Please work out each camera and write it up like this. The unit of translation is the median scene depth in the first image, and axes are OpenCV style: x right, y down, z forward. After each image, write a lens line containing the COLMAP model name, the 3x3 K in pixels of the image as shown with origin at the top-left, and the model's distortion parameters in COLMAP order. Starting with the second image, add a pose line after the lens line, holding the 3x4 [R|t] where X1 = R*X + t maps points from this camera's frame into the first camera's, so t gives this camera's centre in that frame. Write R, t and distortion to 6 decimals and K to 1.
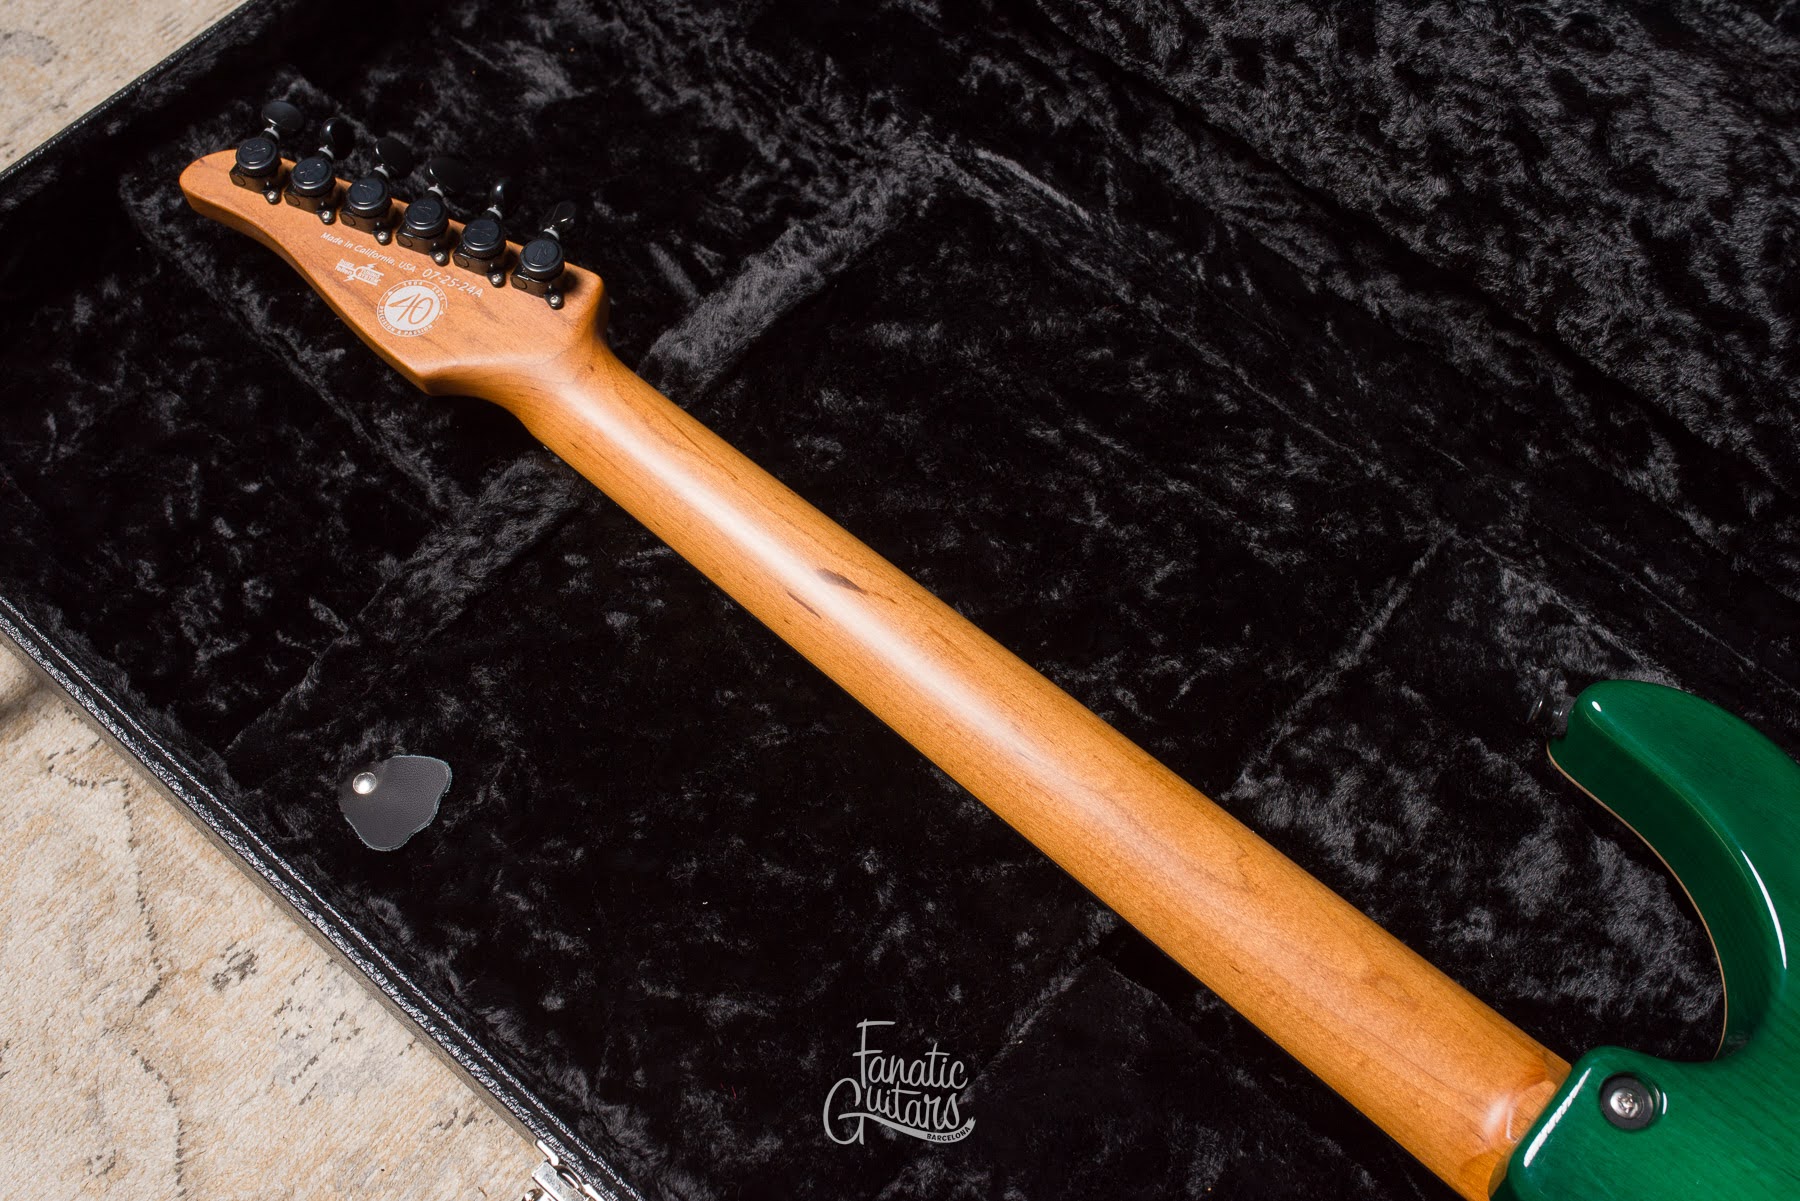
lens RADIAL K [[1937.9, 0, 898.8], [0, 1937.9, 601.4], [0, 0, 1]] dist [-0.050011, 0.000000]
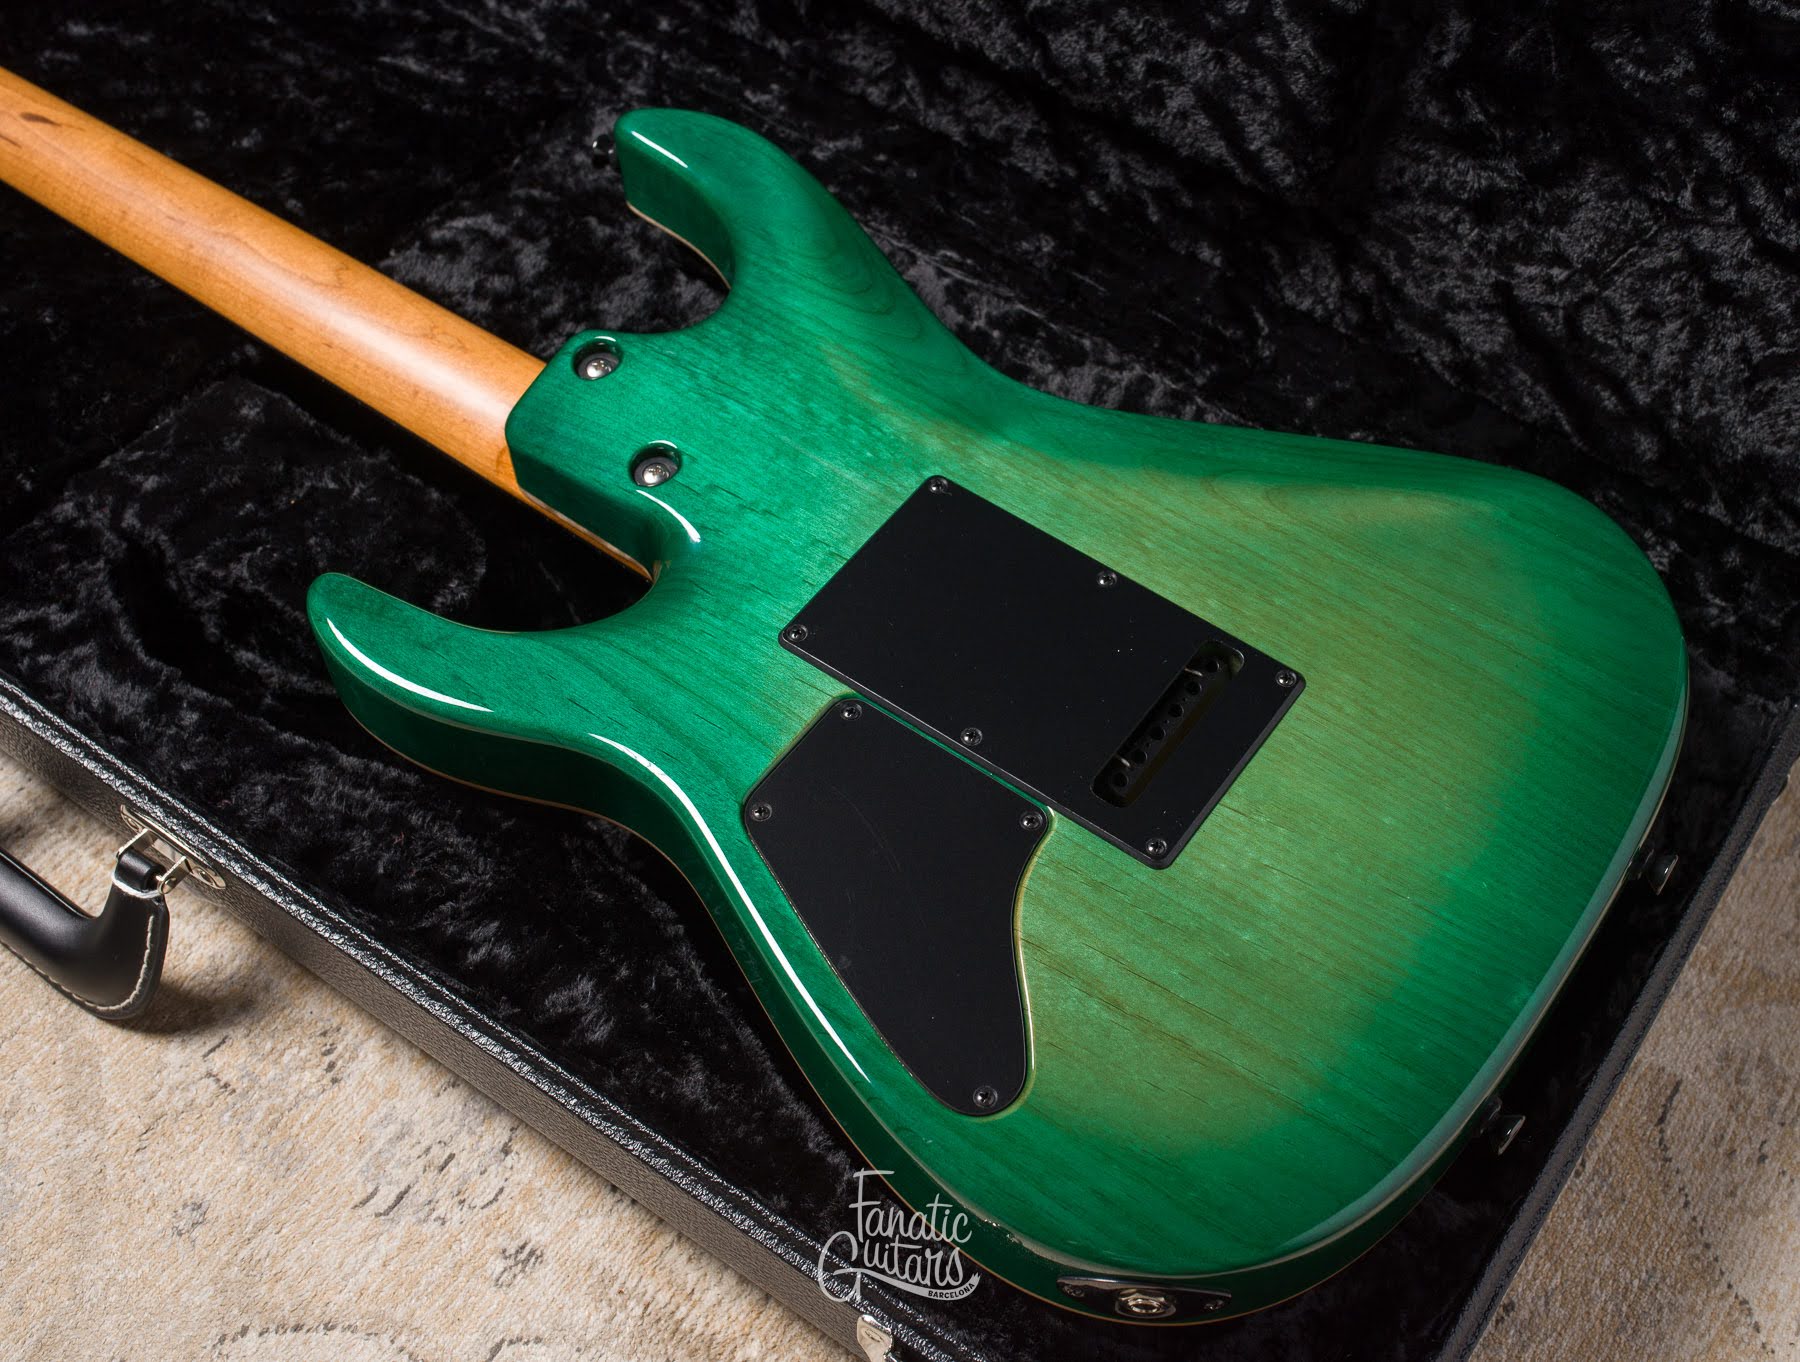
lens RADIAL K [[2115.1, 0, 1016.0], [0, 2115.1, 682.0], [0, 0, 1]] dist [-0.049139, 0.000000]
pose [[0.993567, -0.078723, 0.081404, 0.400391], [0.088996, 0.987323, -0.131430, 0.510095], [-0.070025, 0.137829, 0.987977, -0.247740]]
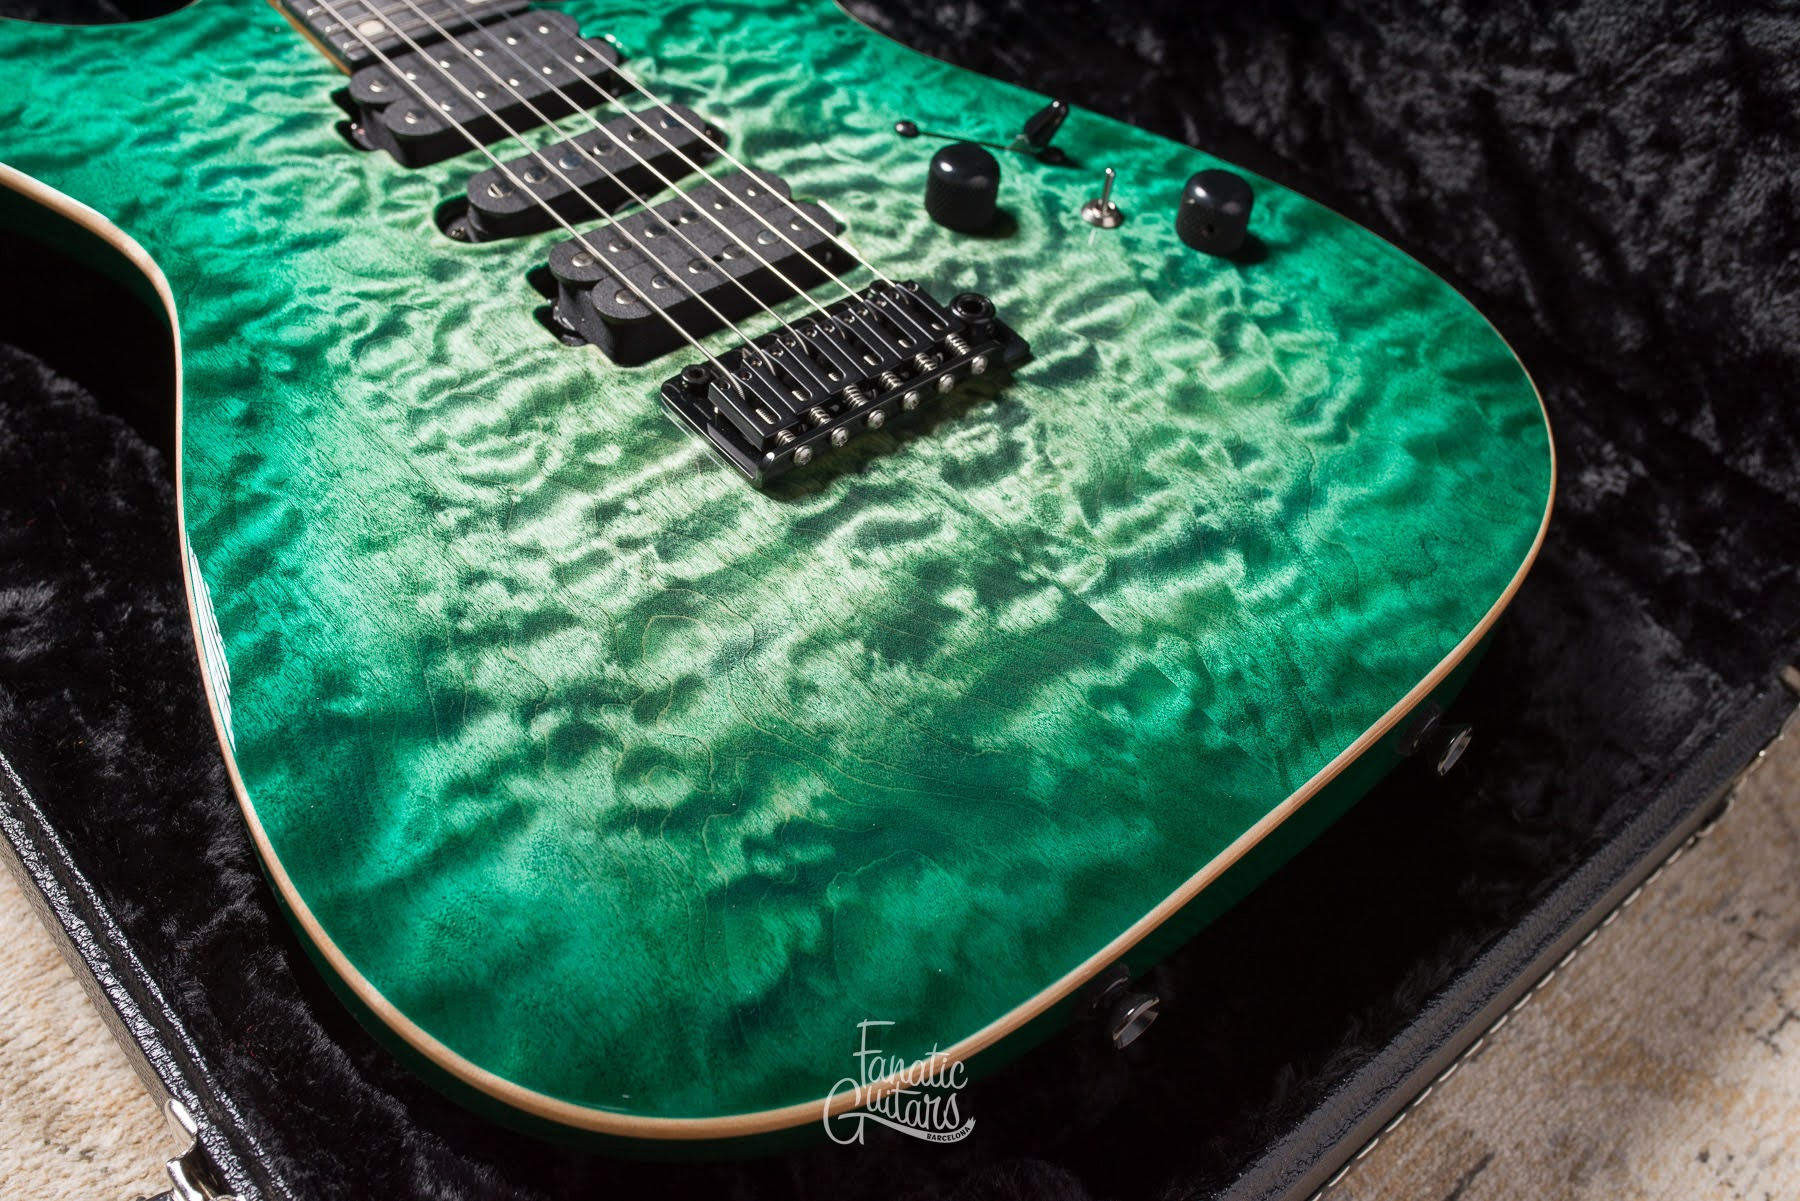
lens RADIAL K [[1792.5, 0, 892.9], [0, 1792.5, 595.4], [0, 0, 1]] dist [-0.045432, 0.000000]
pose [[0.984853, 0.168959, -0.038947, 0.577504], [-0.173348, 0.954545, -0.242474, 0.596830], [-0.003792, 0.245553, 0.969376, 0.124904]]
